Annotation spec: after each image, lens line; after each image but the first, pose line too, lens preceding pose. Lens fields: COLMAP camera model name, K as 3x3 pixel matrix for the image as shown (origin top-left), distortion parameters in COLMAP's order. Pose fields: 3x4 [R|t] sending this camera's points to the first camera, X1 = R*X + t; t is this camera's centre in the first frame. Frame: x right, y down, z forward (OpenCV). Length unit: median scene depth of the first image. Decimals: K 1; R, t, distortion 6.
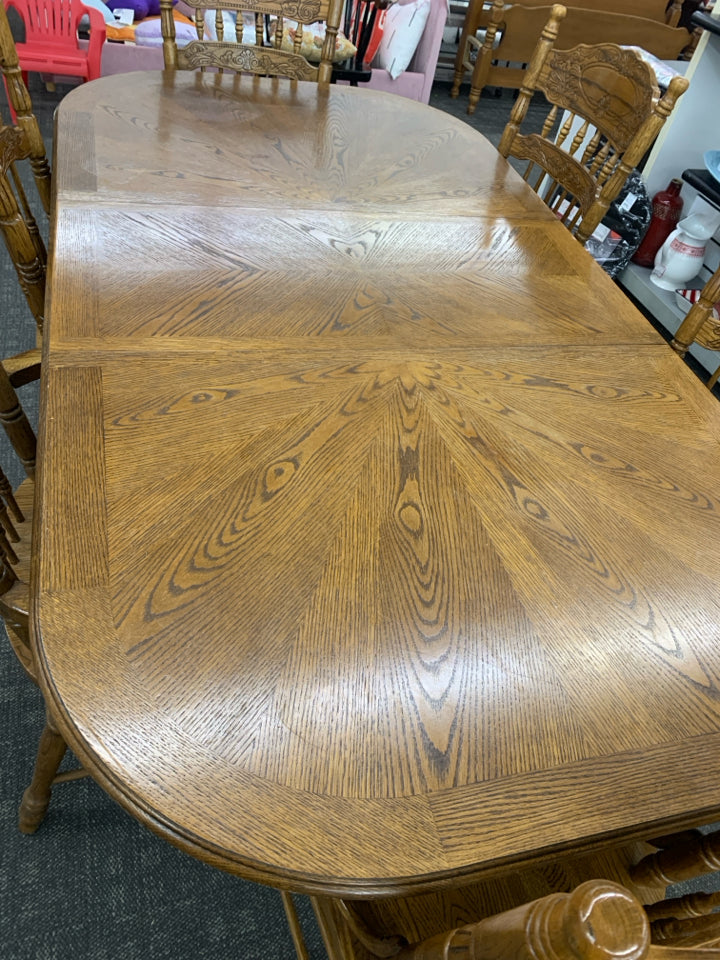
lens RADIAL K [[761.2, 0, 360.0], [0, 761.2, 480.0], [0, 0, 1]] dist [0.007982, 0.012620]
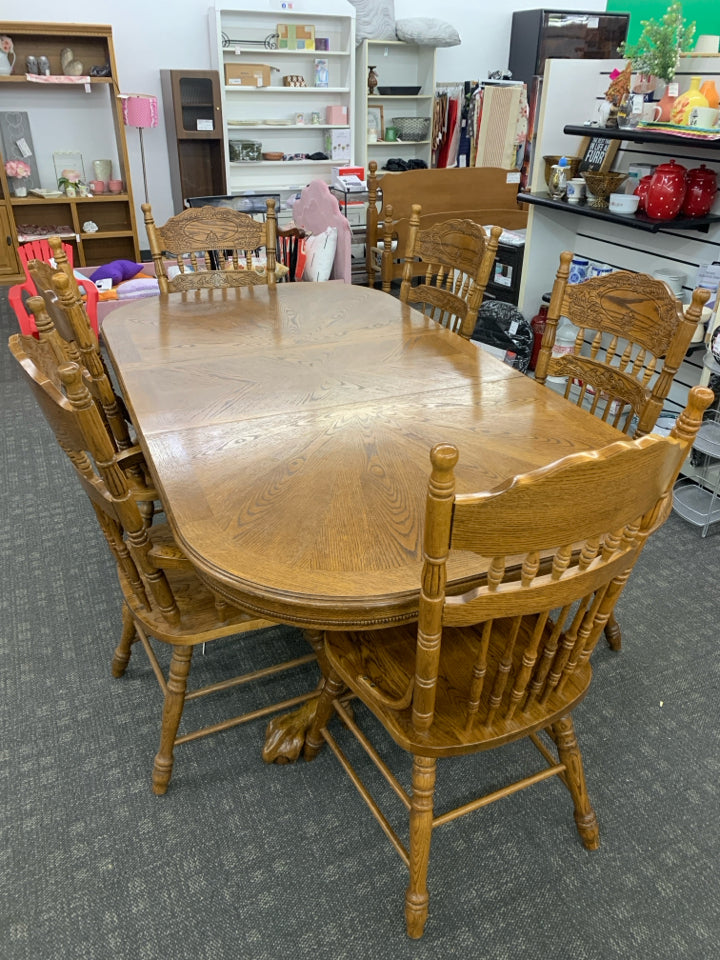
lens RADIAL K [[766.6, 0, 360.0], [0, 766.6, 480.0], [0, 0, 1]] dist [0.068371, 0.001746]
pose [[0.977932, -0.204731, 0.041637, -0.021540], [0.208496, 0.943640, -0.257047, 0.238882], [0.013335, 0.260056, 0.965501, -0.305369]]
